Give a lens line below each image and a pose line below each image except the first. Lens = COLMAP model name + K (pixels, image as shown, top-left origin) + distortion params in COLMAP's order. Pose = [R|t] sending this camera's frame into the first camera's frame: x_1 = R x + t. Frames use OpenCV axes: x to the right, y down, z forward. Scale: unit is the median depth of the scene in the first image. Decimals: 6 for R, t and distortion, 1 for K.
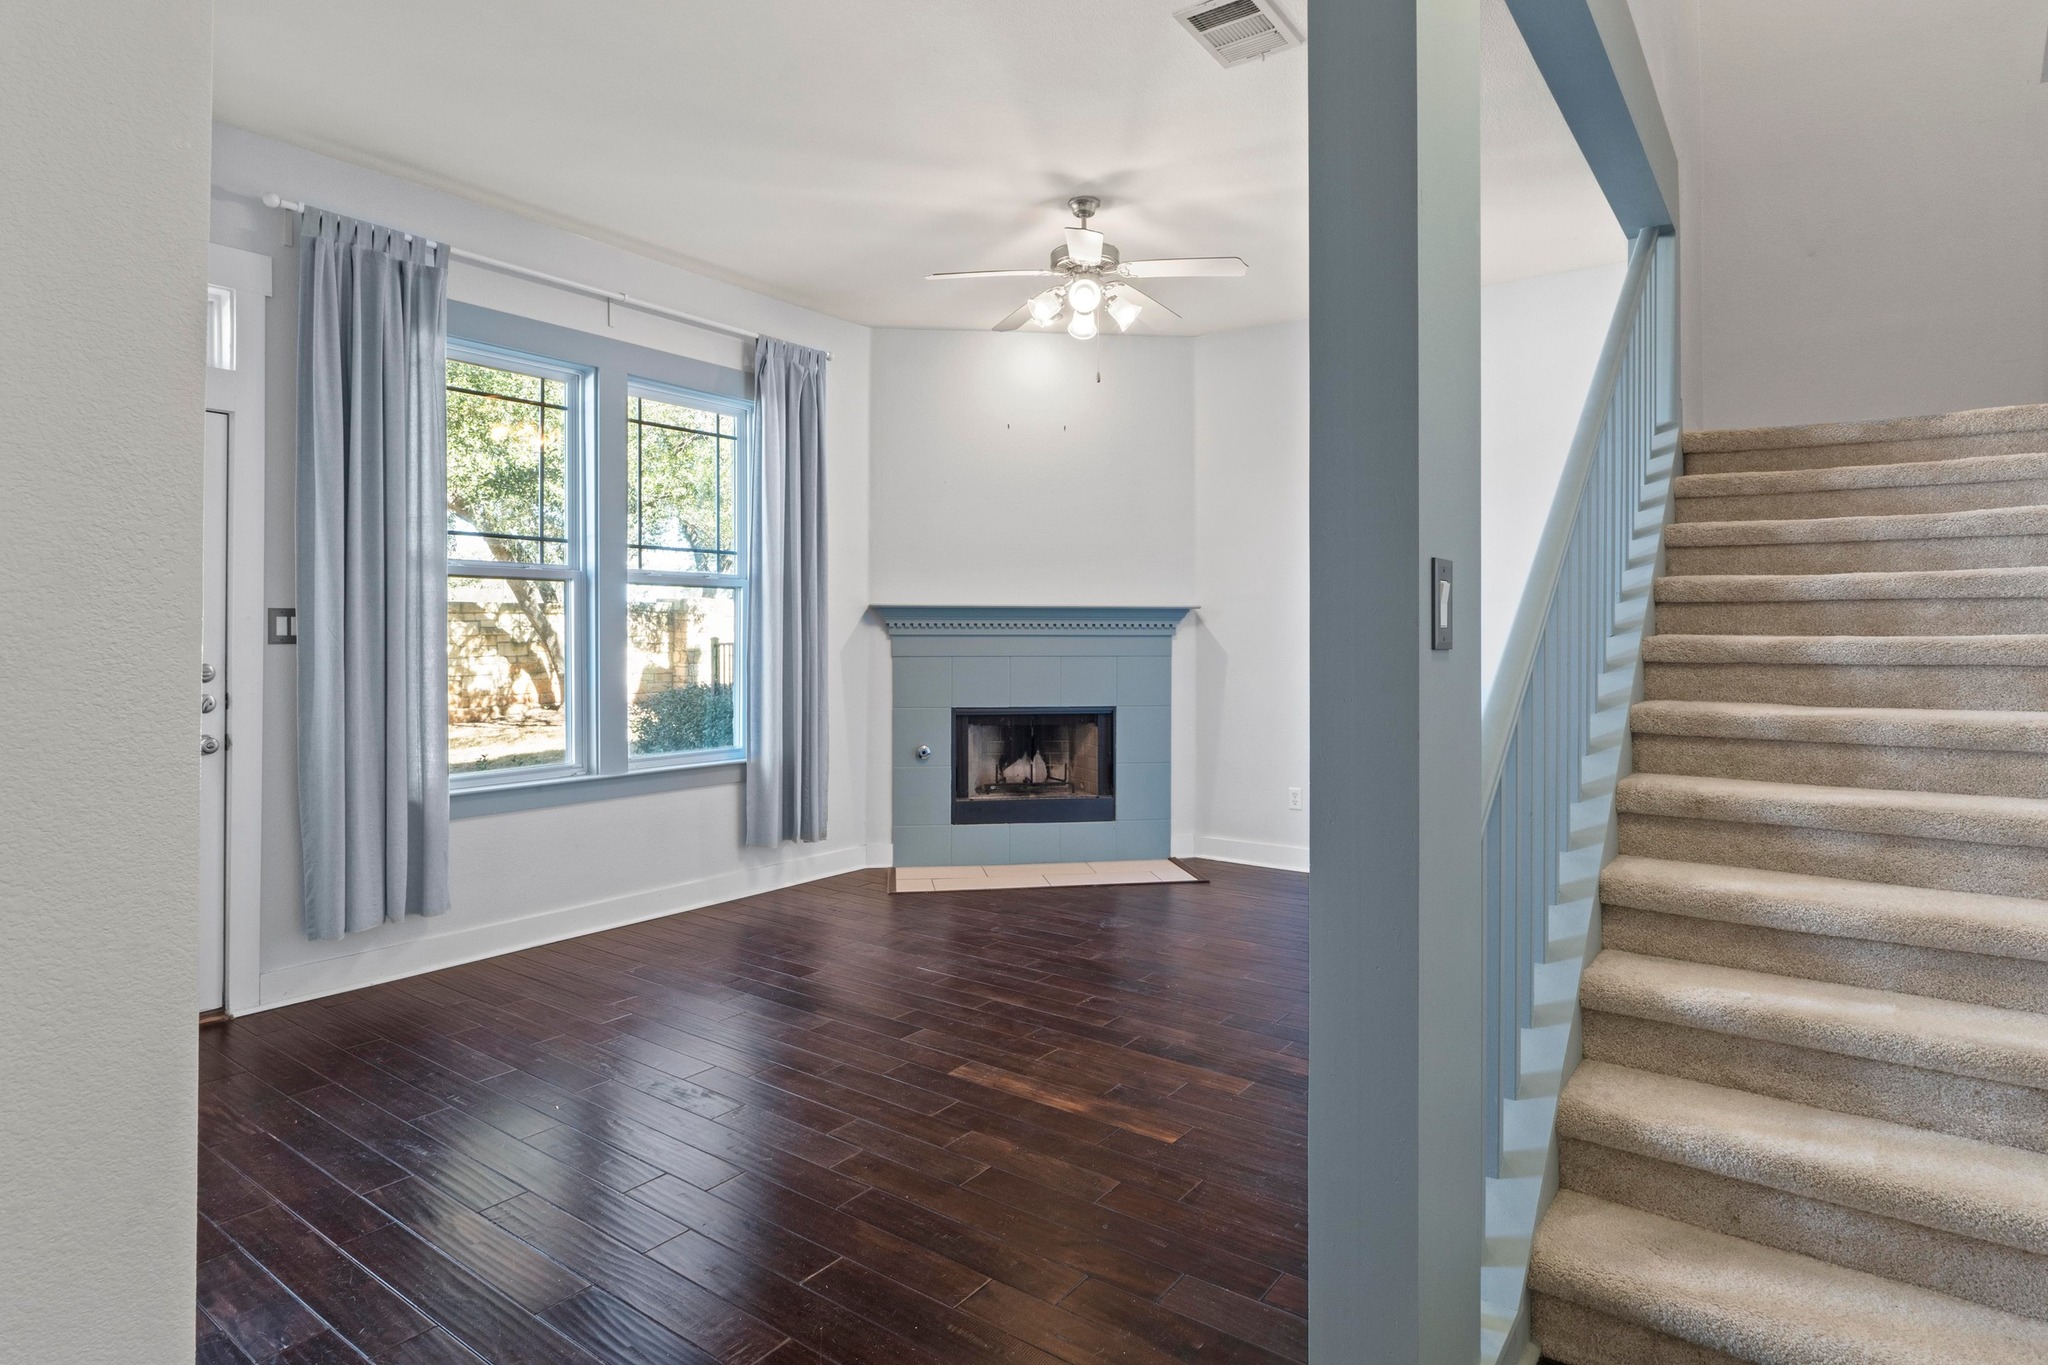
lens RADIAL K [[1098.8, 0, 1029.7], [0, 1098.8, 629.4], [0, 0, 1]] dist [-0.002731, 0.000021]
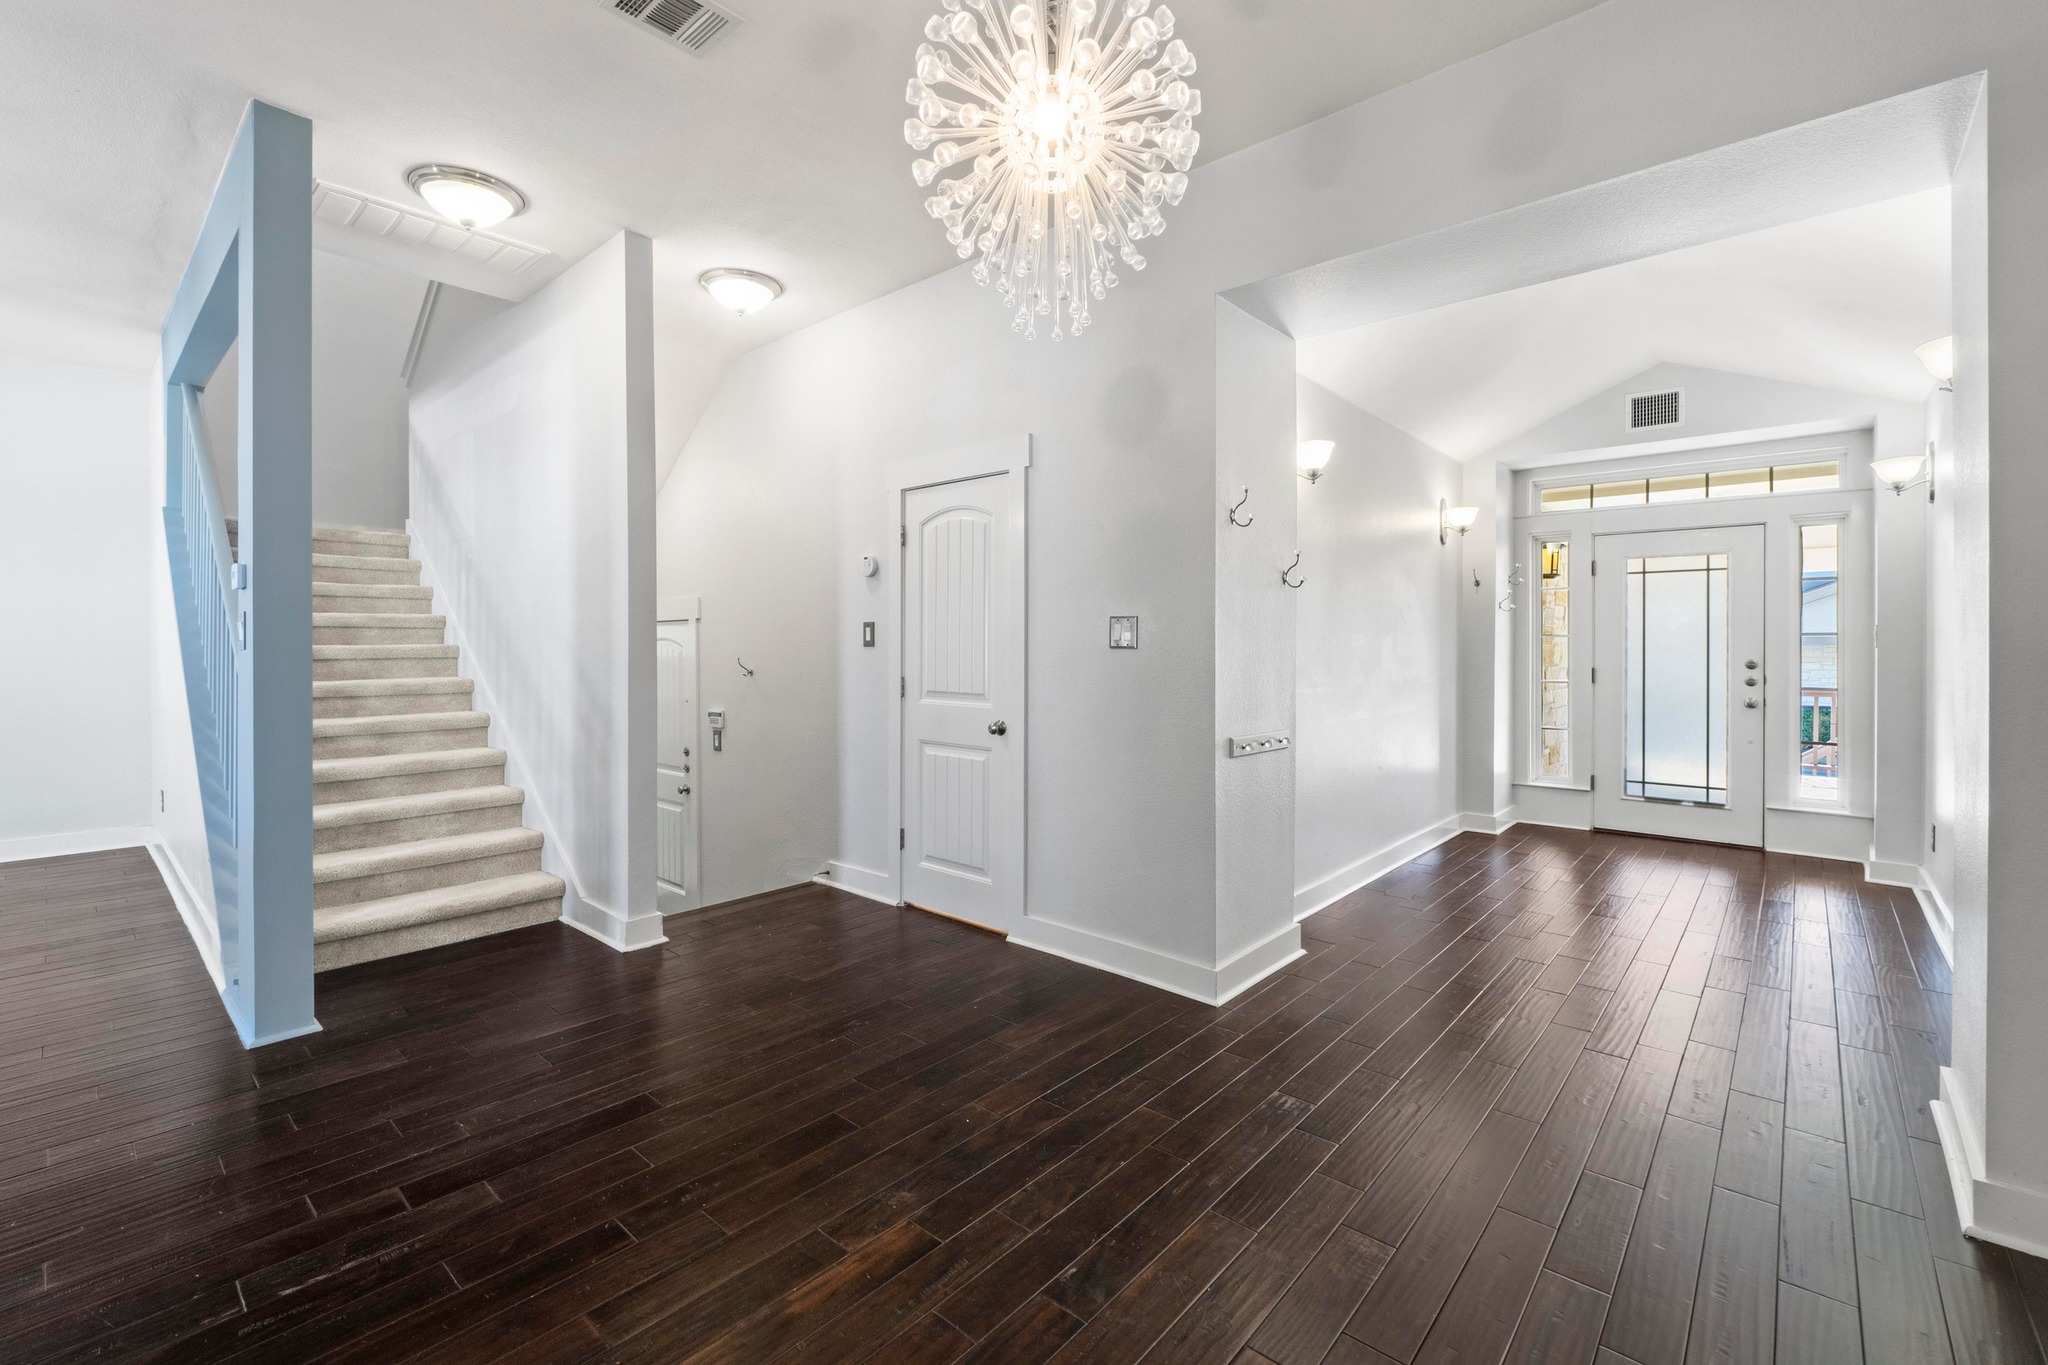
lens RADIAL K [[877.2, 0, 1002.4], [0, 877.2, 646.4], [0, 0, 1]] dist [-0.003198, -0.000353]
pose [[0.109363, -0.002975, 0.993997, -0.490099], [-0.005026, 0.999981, 0.003546, -0.002381], [-0.993989, -0.005384, 0.109346, -0.260862]]
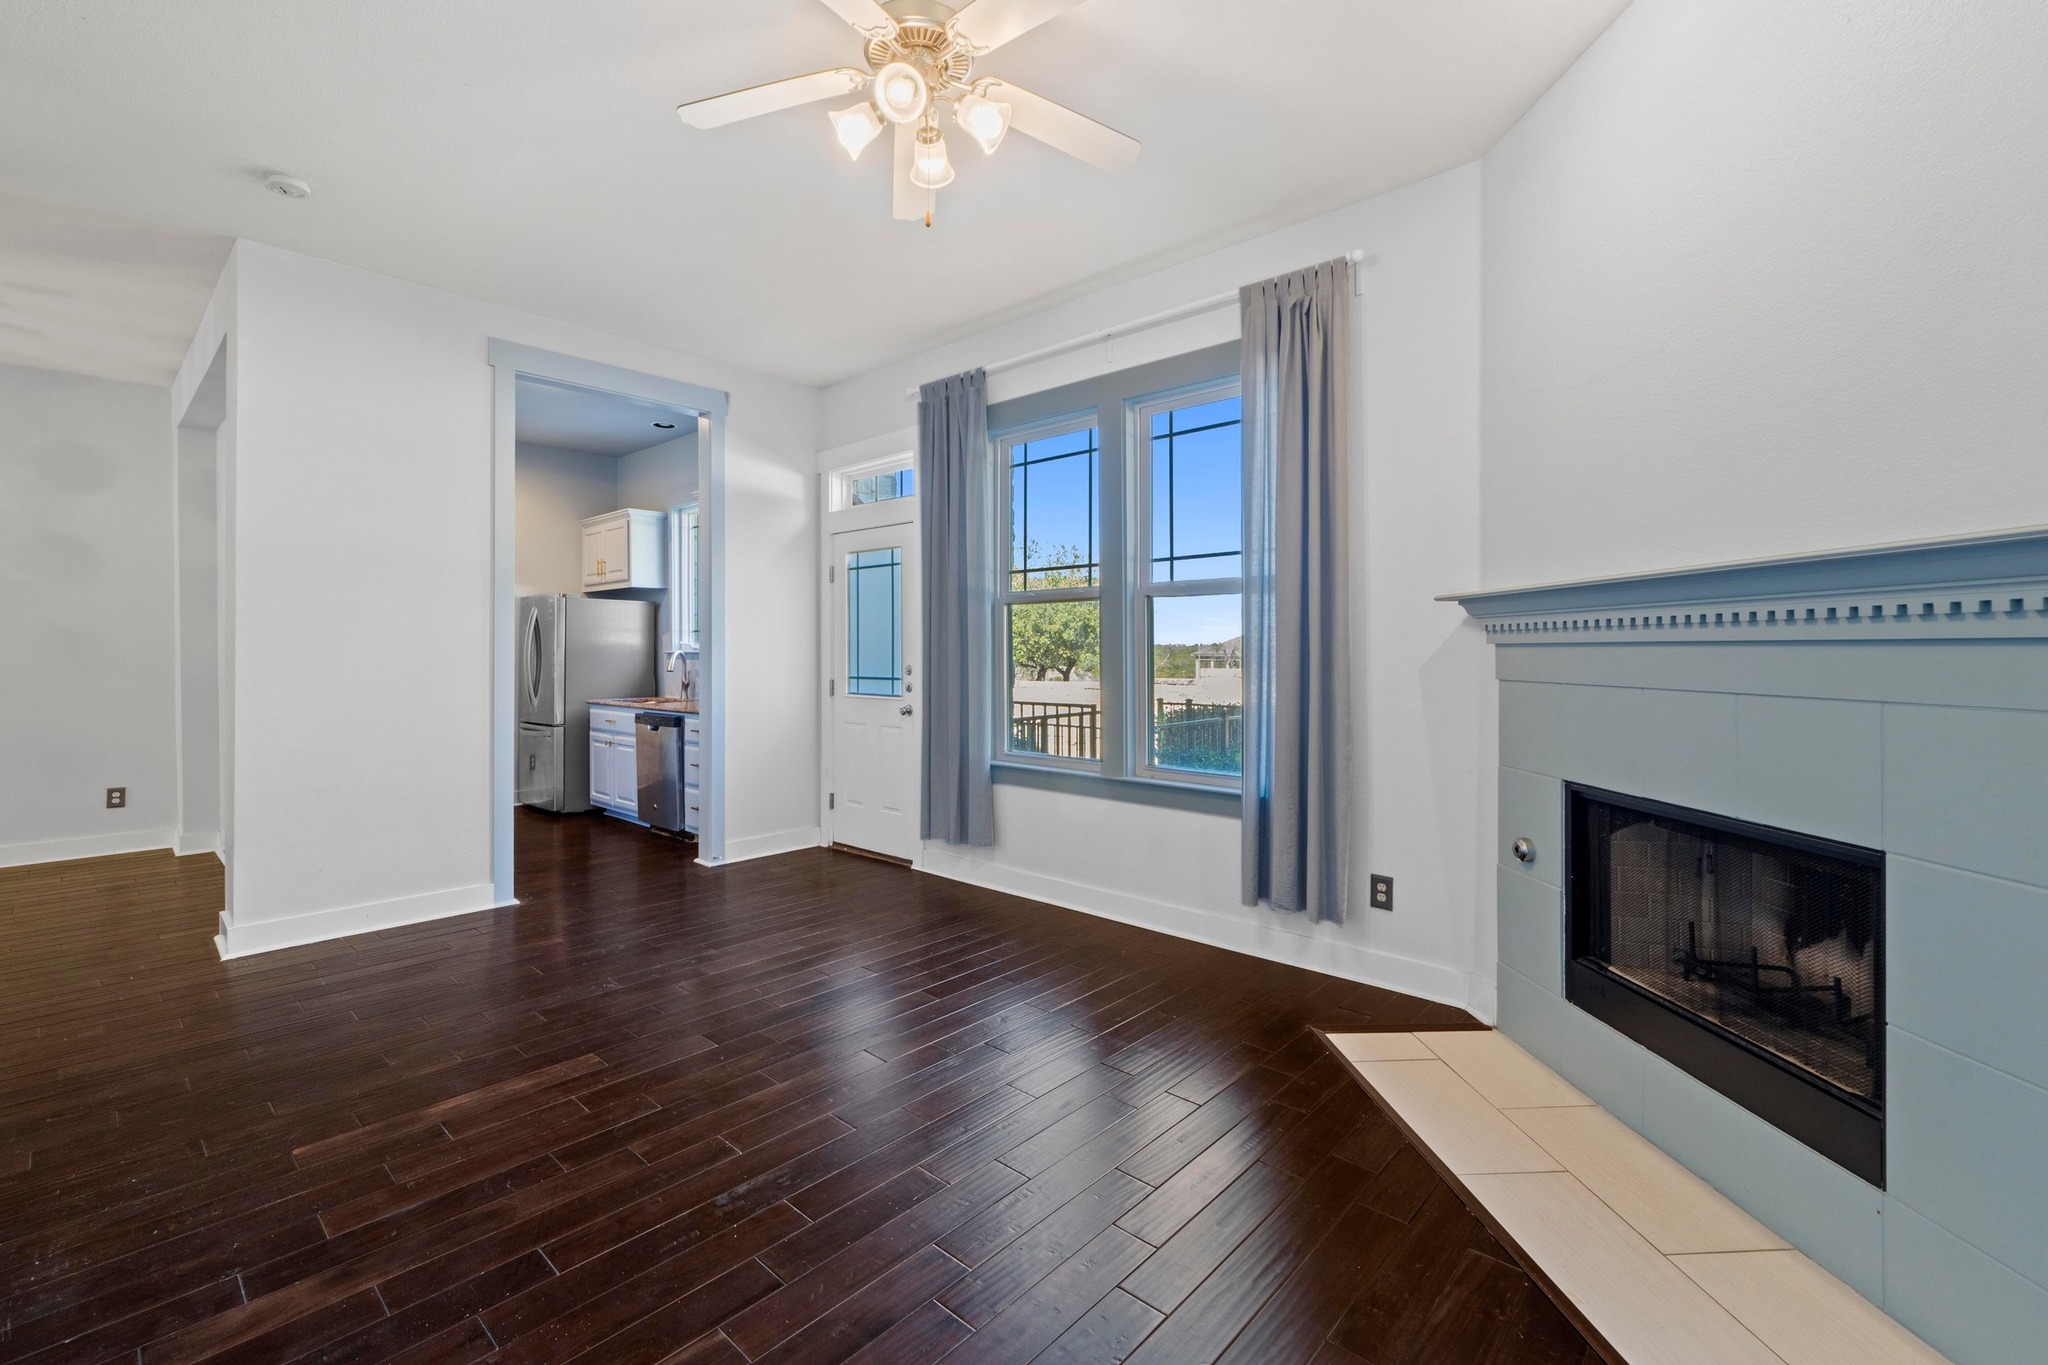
lens RADIAL K [[877.2, 0, 1002.4], [0, 877.2, 646.4], [0, 0, 1]] dist [-0.003198, -0.000353]
pose [[-0.114546, -0.006290, -0.993398, 0.546858], [0.005740, 0.999959, -0.006994, 0.010923], [0.993401, -0.006503, -0.114505, 1.118460]]
